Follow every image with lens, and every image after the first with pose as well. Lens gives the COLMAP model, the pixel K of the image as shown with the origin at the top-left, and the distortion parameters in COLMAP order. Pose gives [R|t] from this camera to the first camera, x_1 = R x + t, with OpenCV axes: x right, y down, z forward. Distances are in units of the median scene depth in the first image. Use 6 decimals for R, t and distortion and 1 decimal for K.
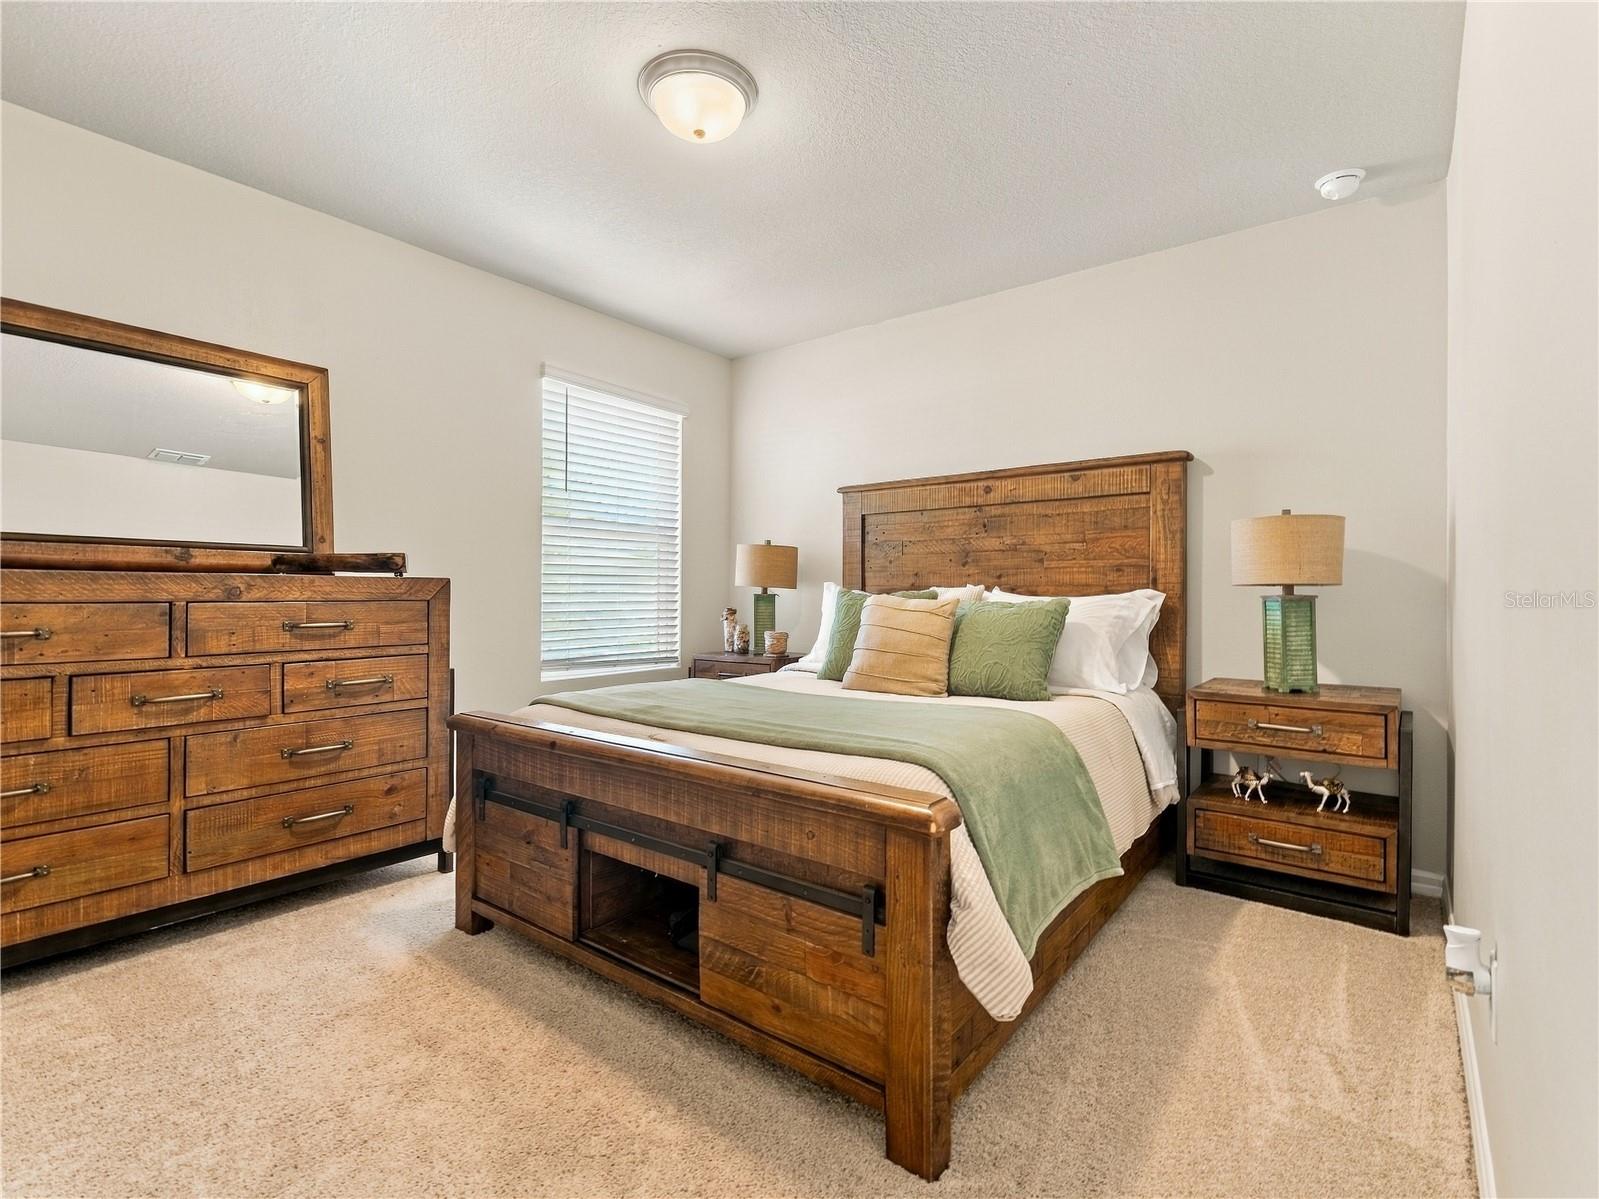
lens RADIAL K [[759.7, 0, 822.3], [0, 759.7, 639.3], [0, 0, 1]] dist [0.014431, -0.011990]
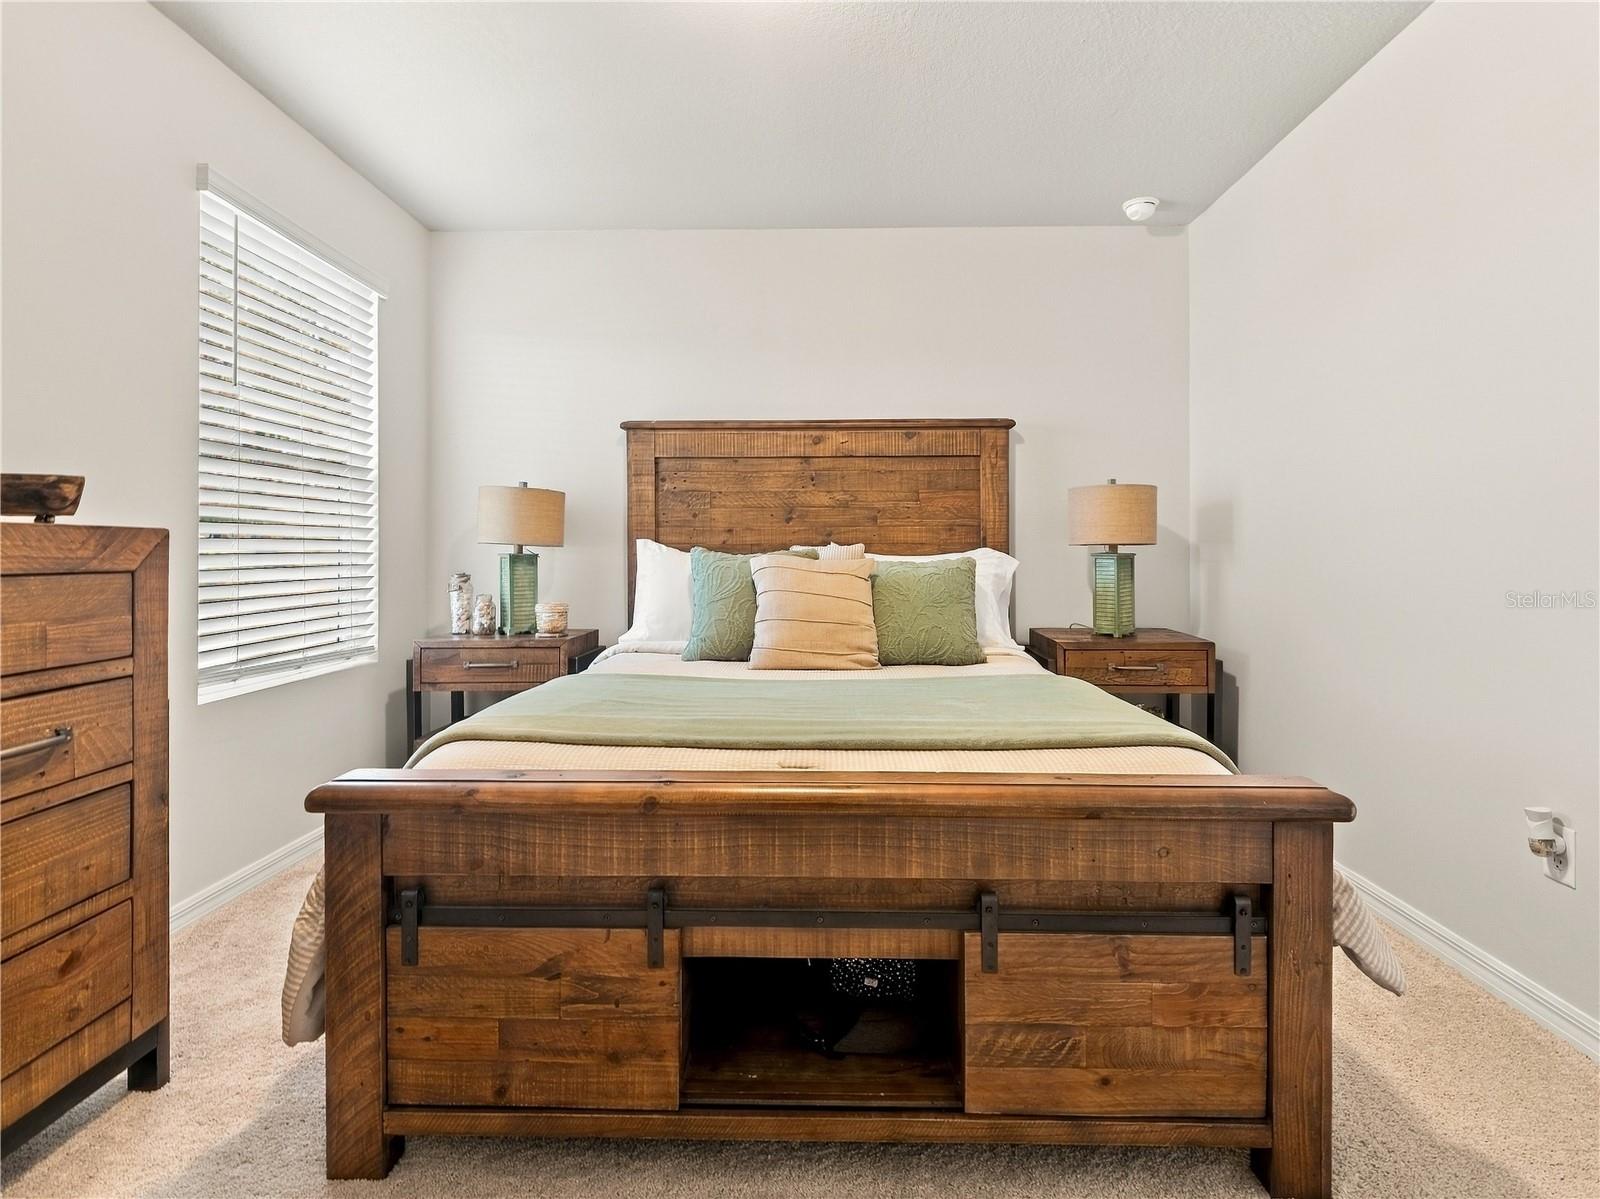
lens RADIAL K [[790.9, 0, 727.9], [0, 790.9, 591.1], [0, 0, 1]] dist [0.019051, -0.017763]
pose [[0.807359, -0.033207, 0.589126, -0.514840], [0.037754, 0.999277, 0.004586, -0.025573], [-0.588852, 0.018539, 0.808028, 0.337503]]
